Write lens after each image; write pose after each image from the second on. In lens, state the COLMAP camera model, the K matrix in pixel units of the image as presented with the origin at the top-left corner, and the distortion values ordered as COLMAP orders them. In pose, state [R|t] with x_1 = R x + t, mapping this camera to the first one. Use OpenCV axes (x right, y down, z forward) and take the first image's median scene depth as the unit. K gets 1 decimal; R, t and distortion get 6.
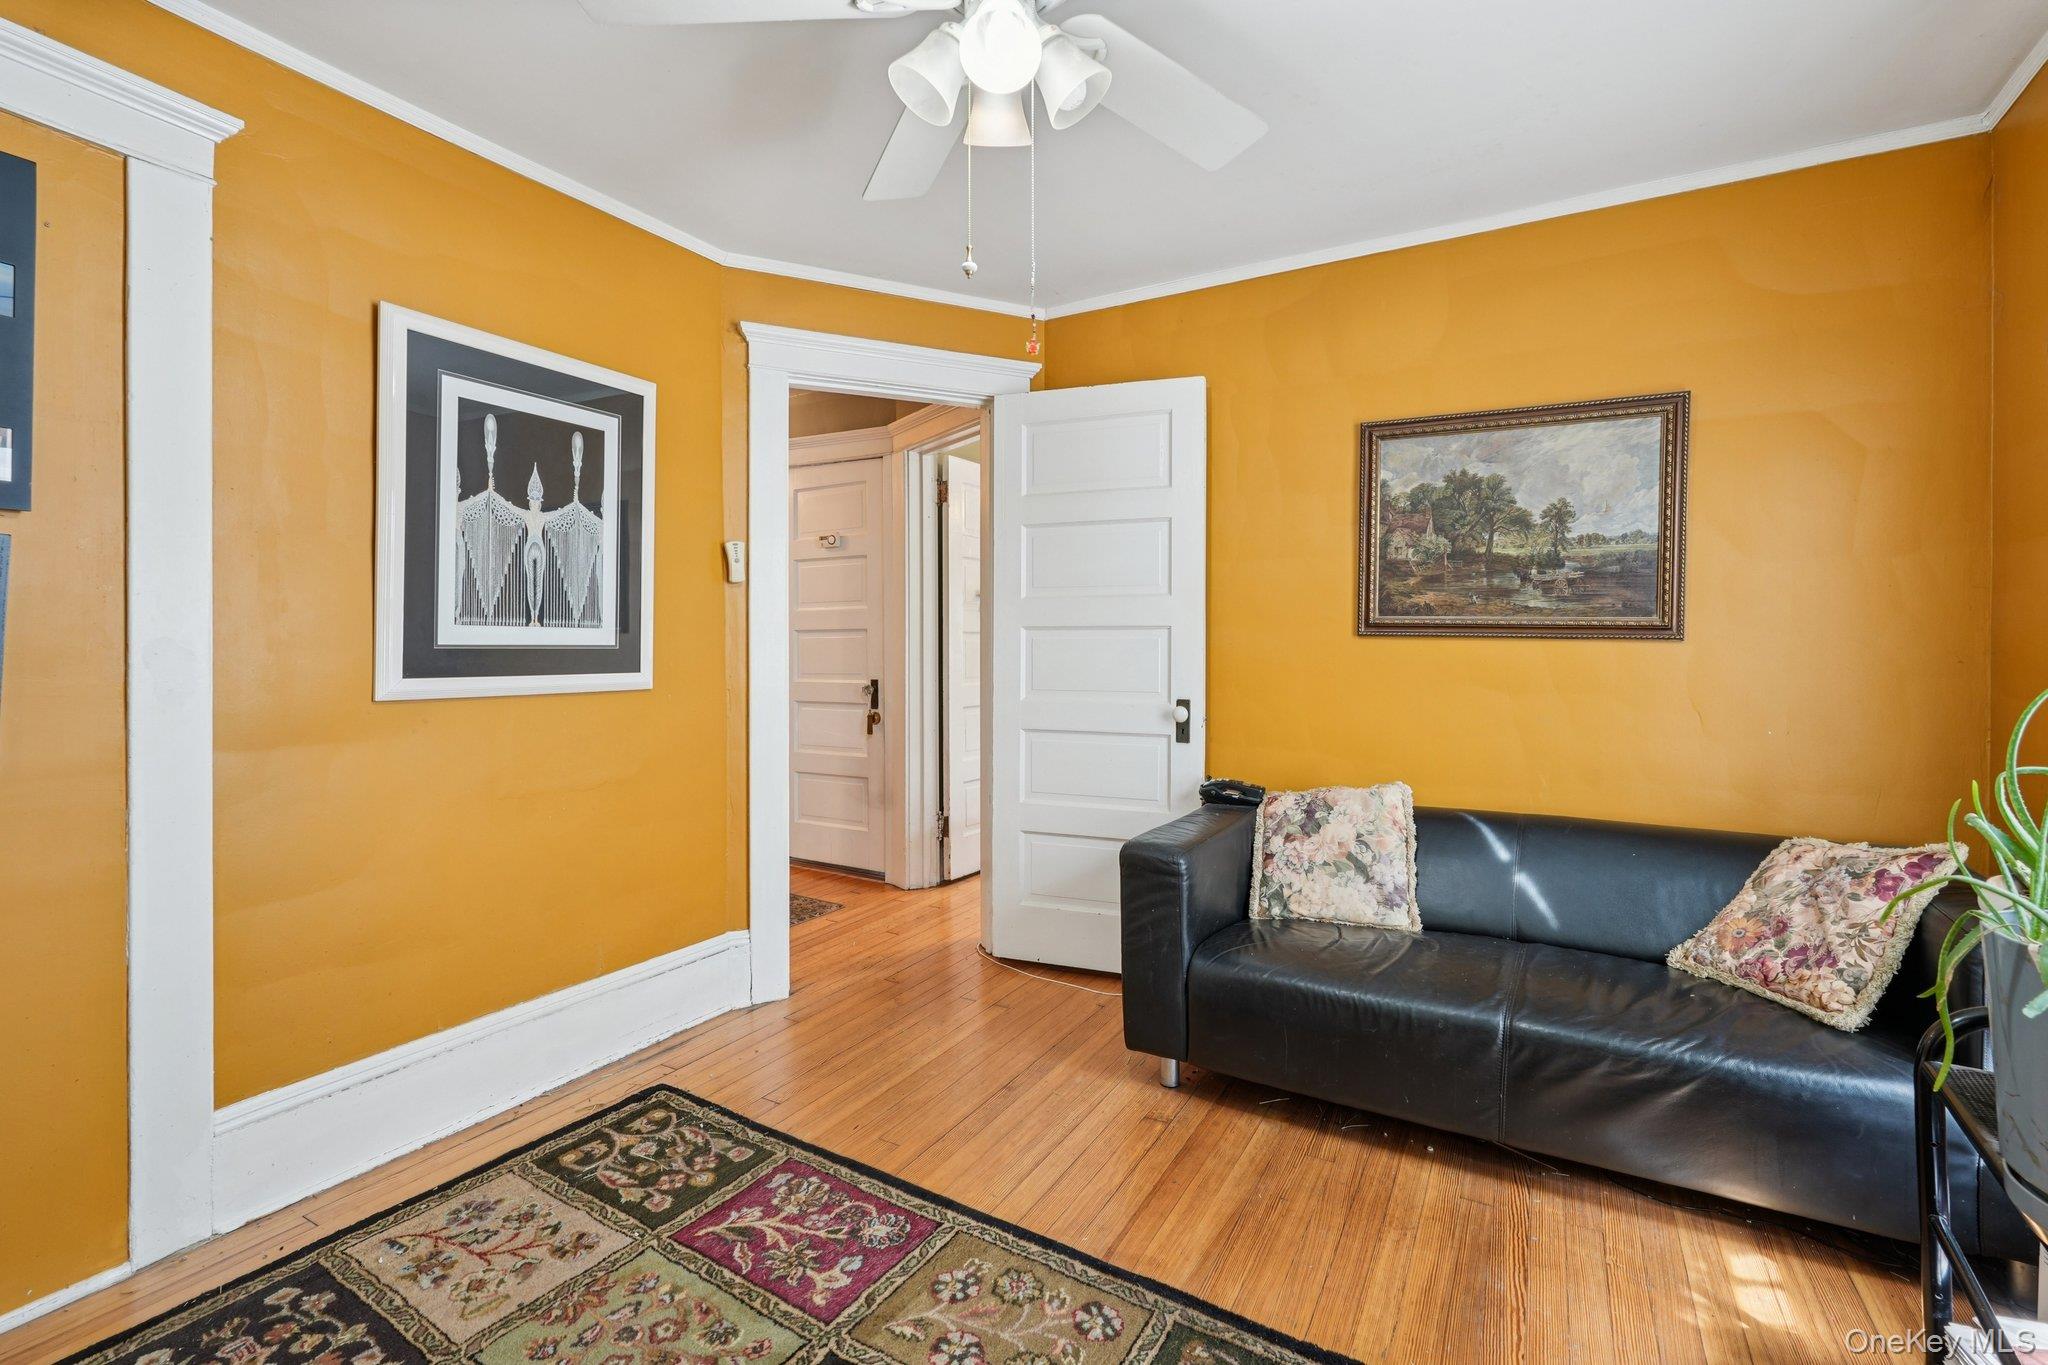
lens RADIAL K [[910.8, 0, 1025.0], [0, 910.8, 663.2], [0, 0, 1]] dist [-0.012143, 0.008084]
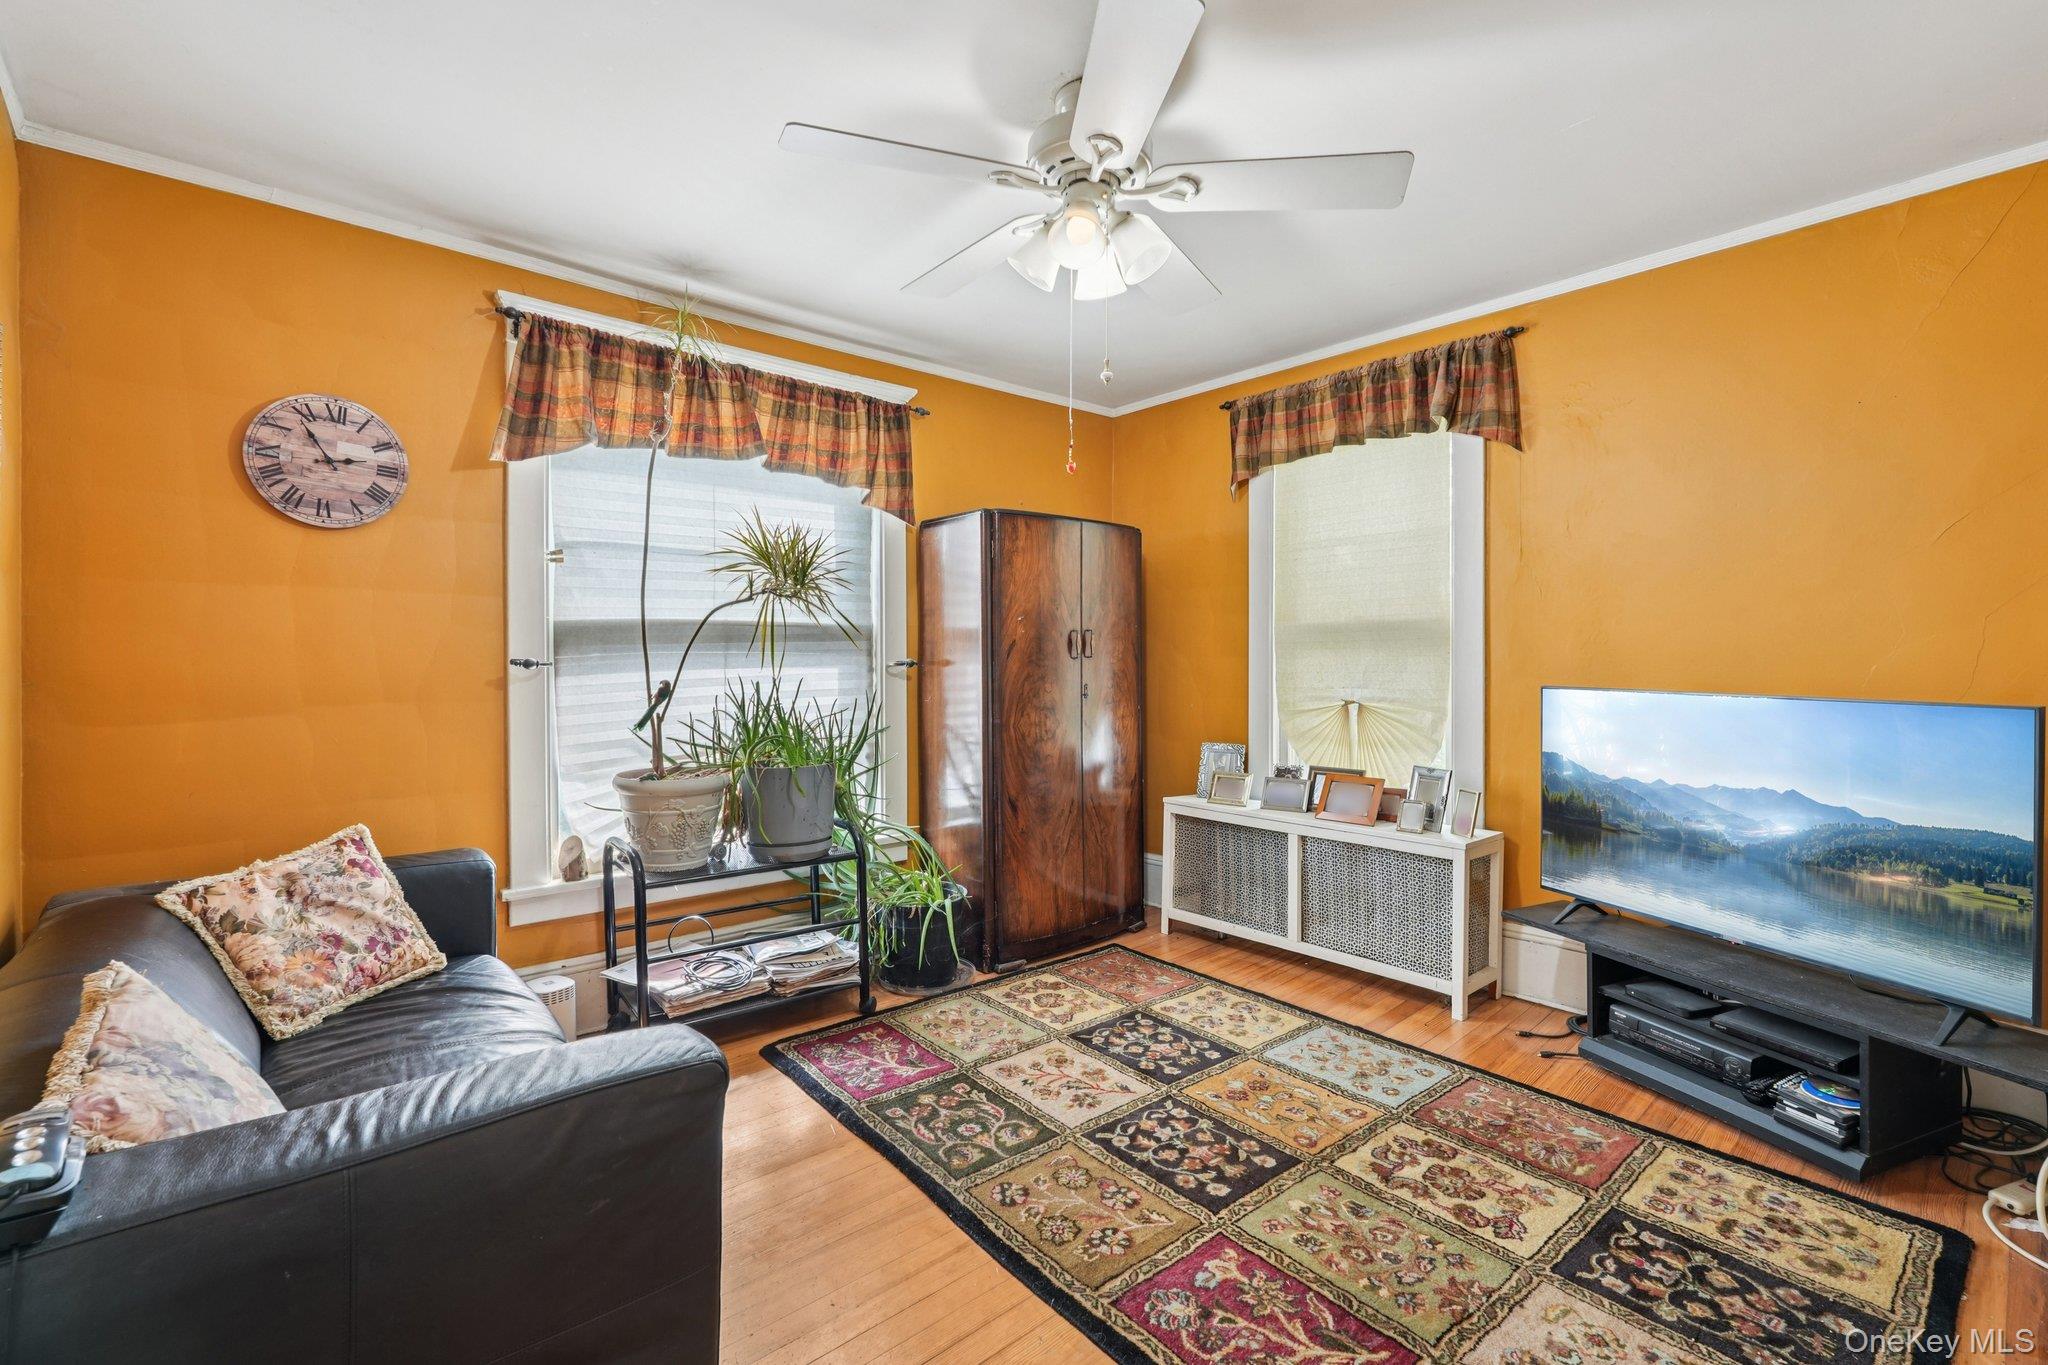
lens RADIAL K [[910.8, 0, 1022.1], [0, 910.8, 673.2], [0, 0, 1]] dist [-0.012143, 0.008084]
pose [[-0.947645, -0.000388, 0.319326, -0.323655], [0.008004, 0.999656, 0.024969, -0.050421], [-0.319226, 0.026218, -0.947316, 2.028145]]
